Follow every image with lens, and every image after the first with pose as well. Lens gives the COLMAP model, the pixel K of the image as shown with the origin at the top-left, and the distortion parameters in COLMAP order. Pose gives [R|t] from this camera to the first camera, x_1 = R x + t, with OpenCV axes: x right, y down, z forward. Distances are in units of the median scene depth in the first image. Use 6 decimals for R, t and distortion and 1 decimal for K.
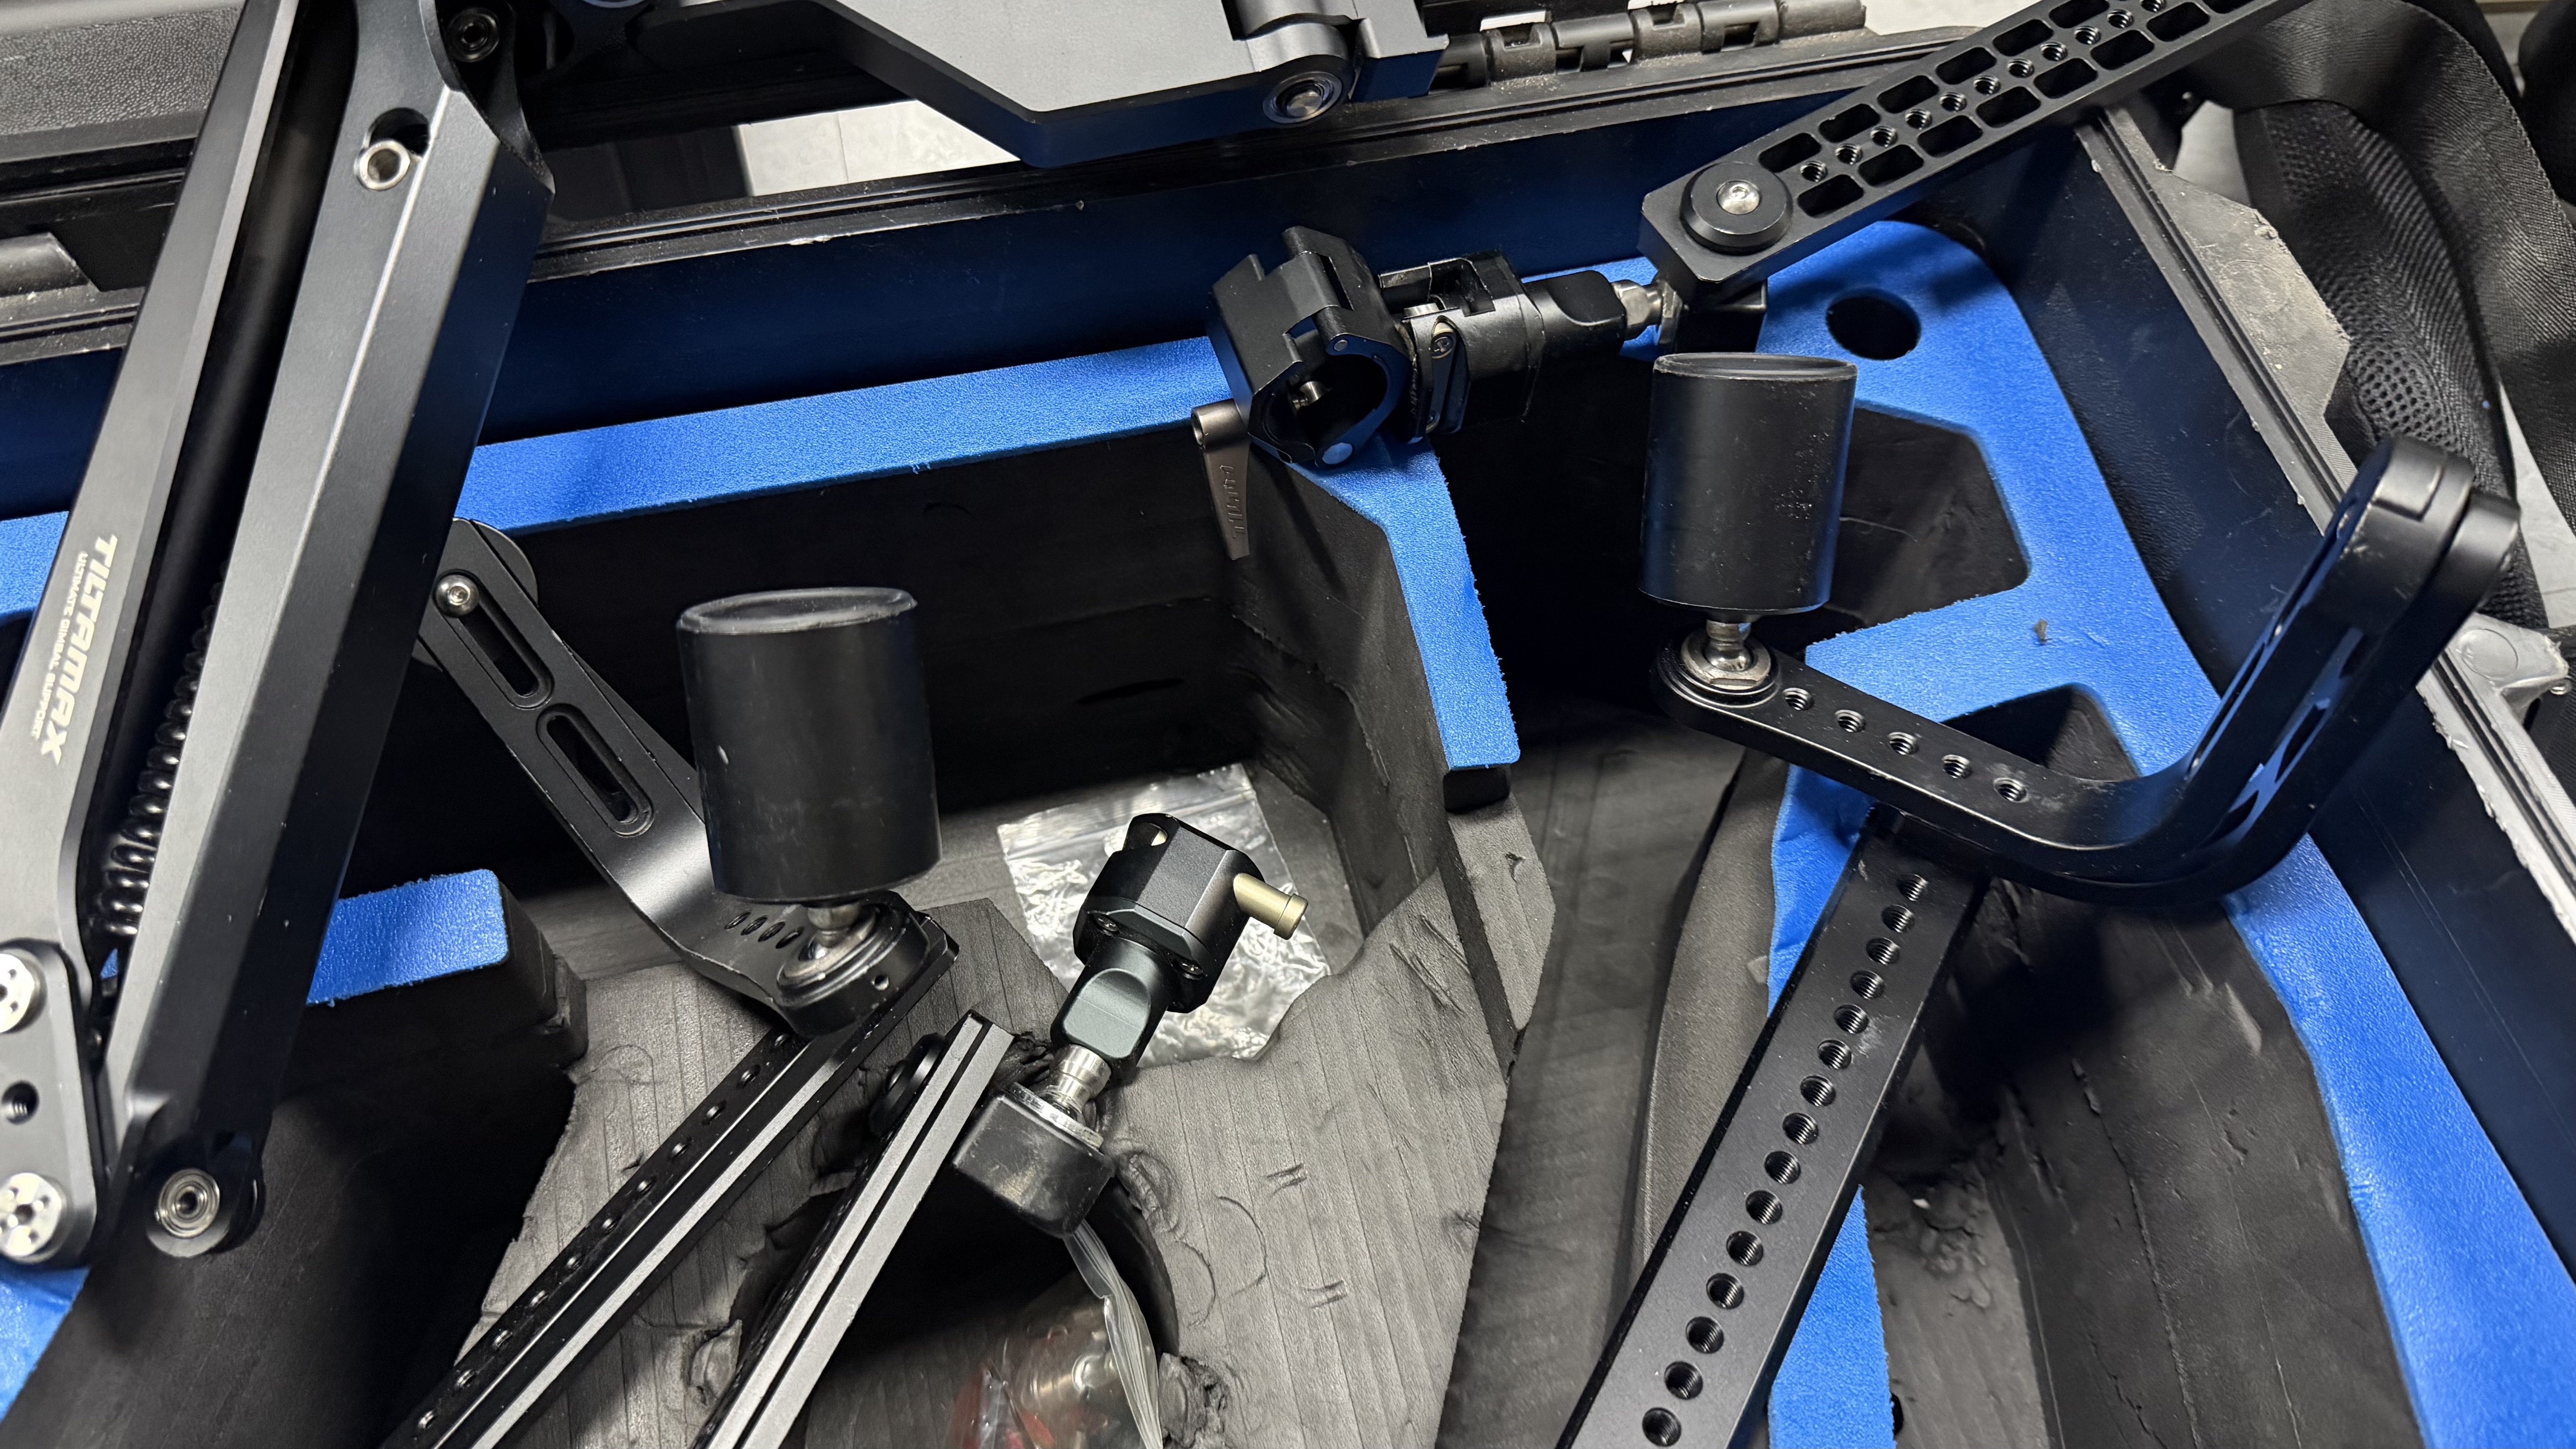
lens RADIAL K [[1861.6, 0, 1288.0], [0, 1861.6, 724.5], [0, 0, 1]] dist [-0.054381, 0.030001]
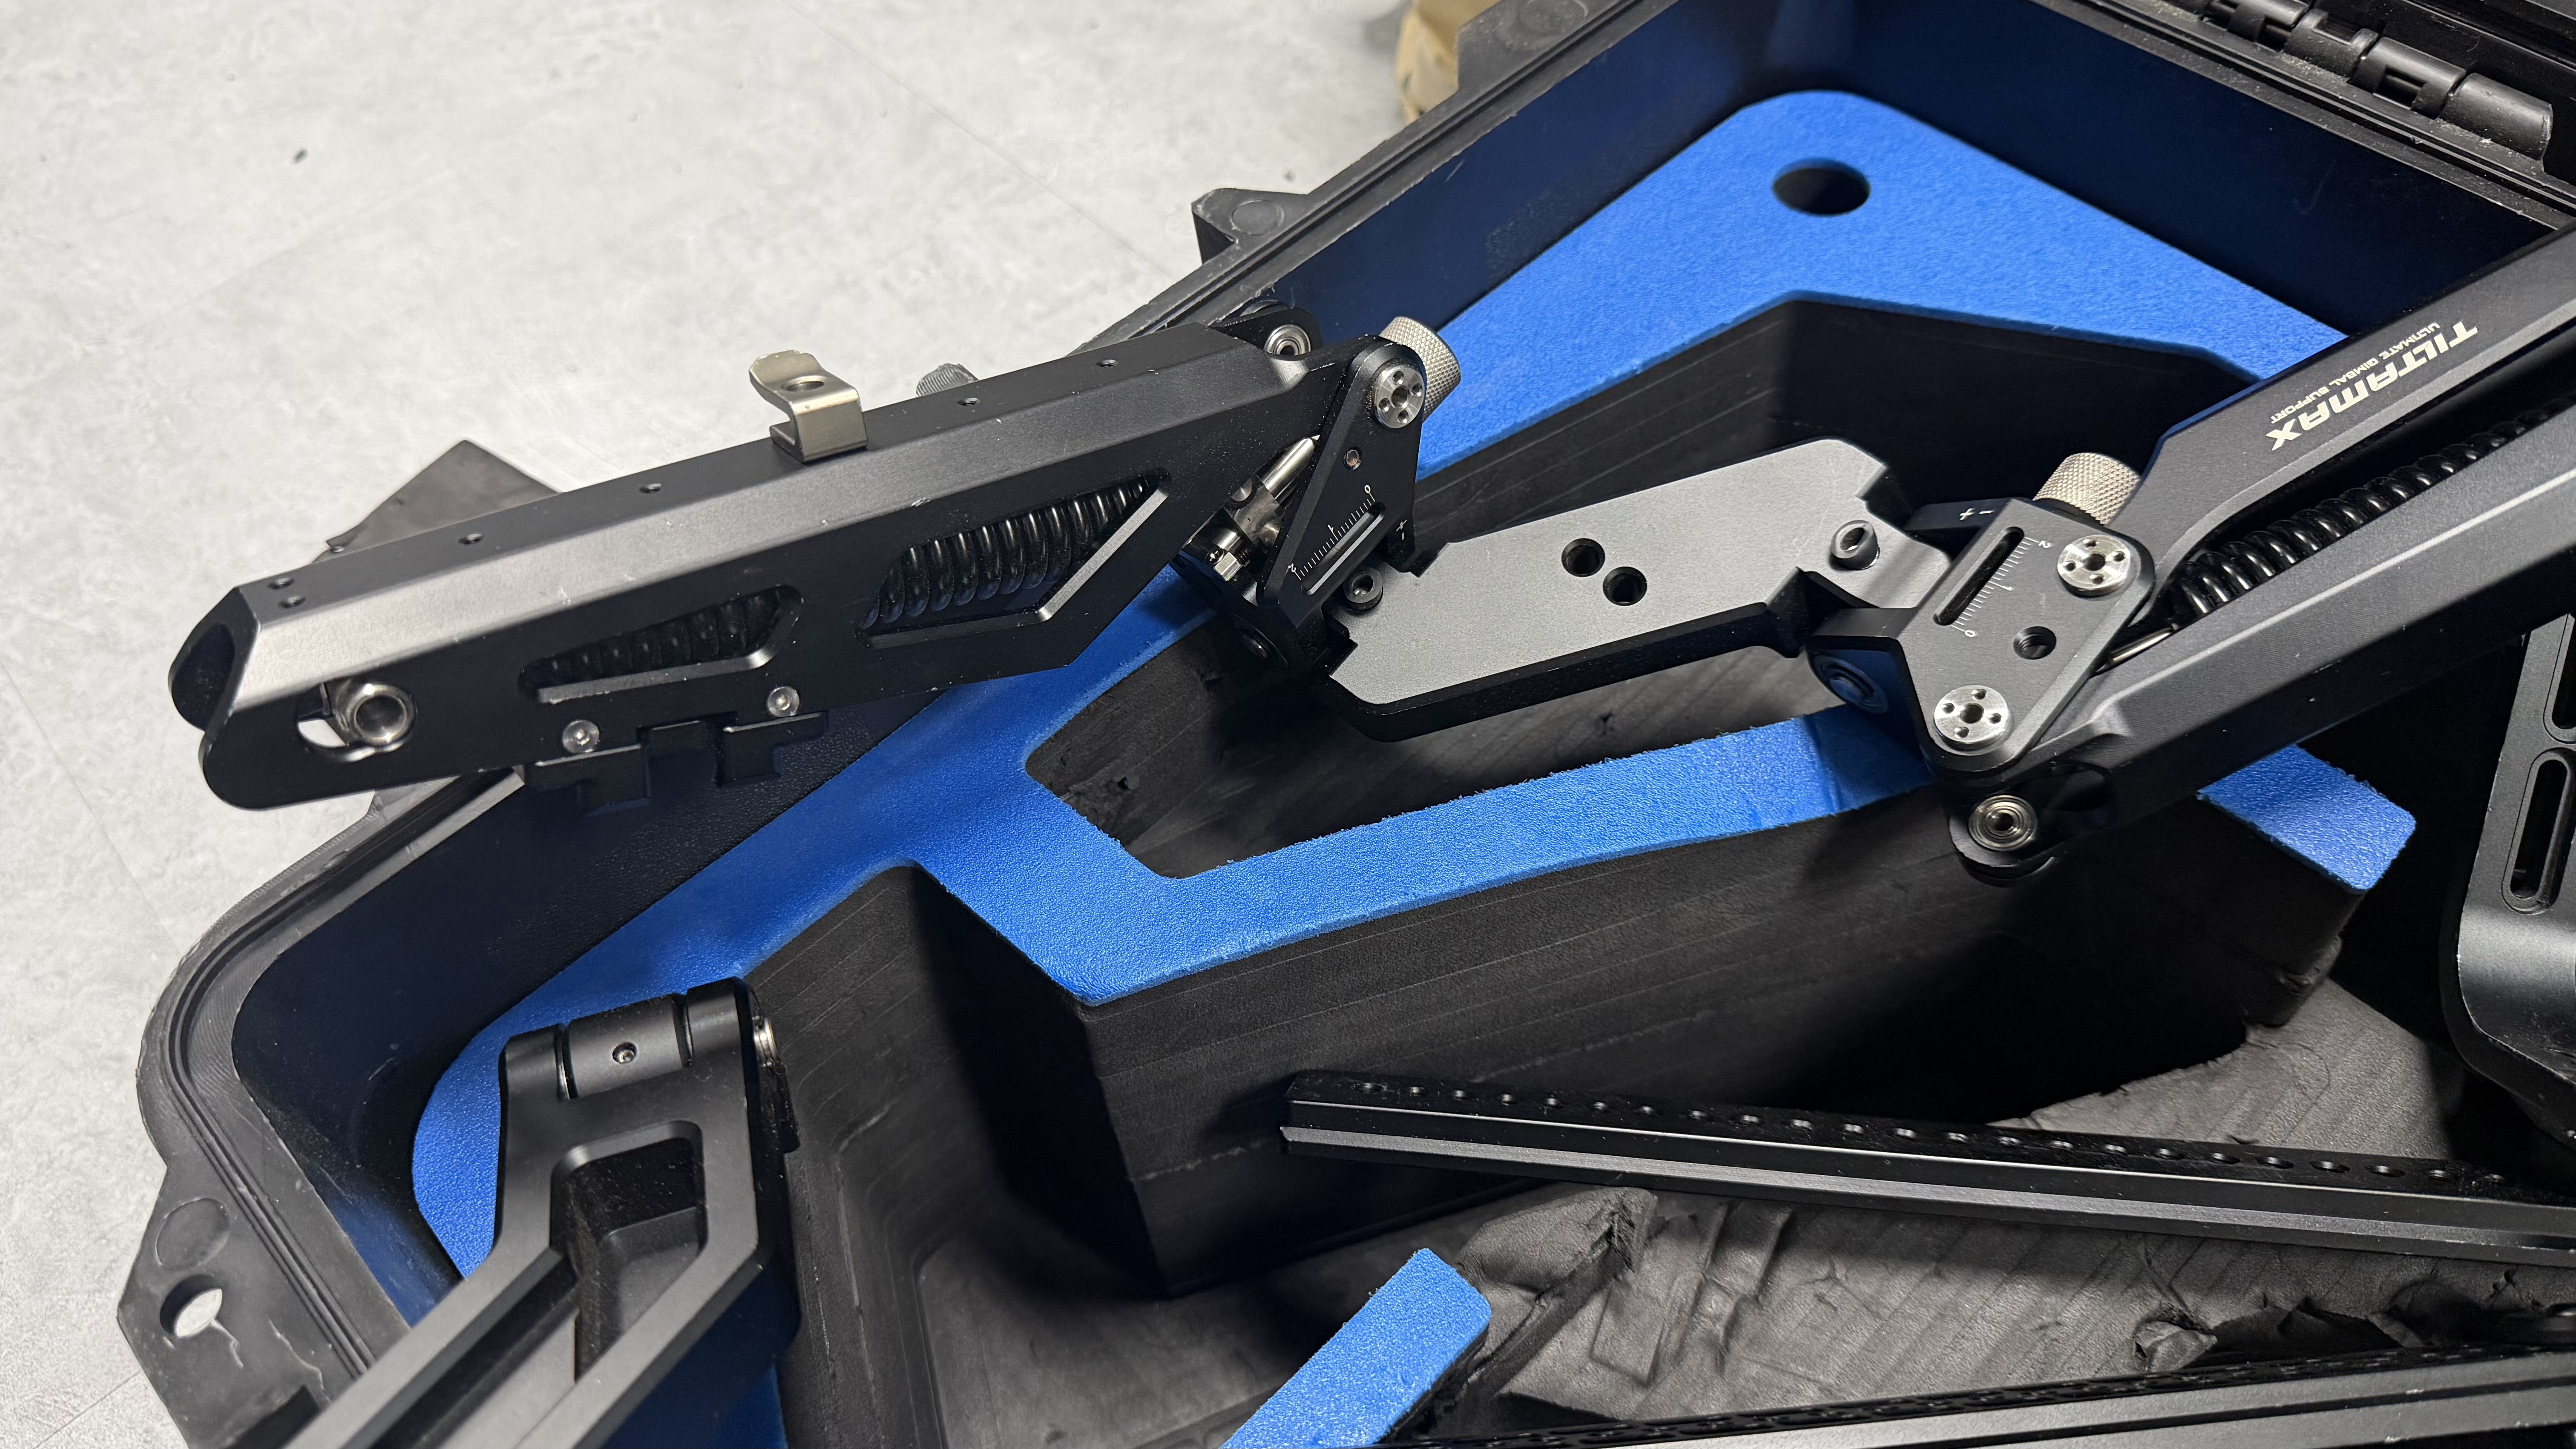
lens RADIAL K [[1861.6, 0, 1288.0], [0, 1861.6, 724.5], [0, 0, 1]] dist [-0.054381, 0.030001]
pose [[0.484402, 0.648581, -0.587109, -0.221682], [-0.711347, 0.682657, 0.167228, 0.349822], [0.509255, 0.336633, 0.792046, -0.071191]]
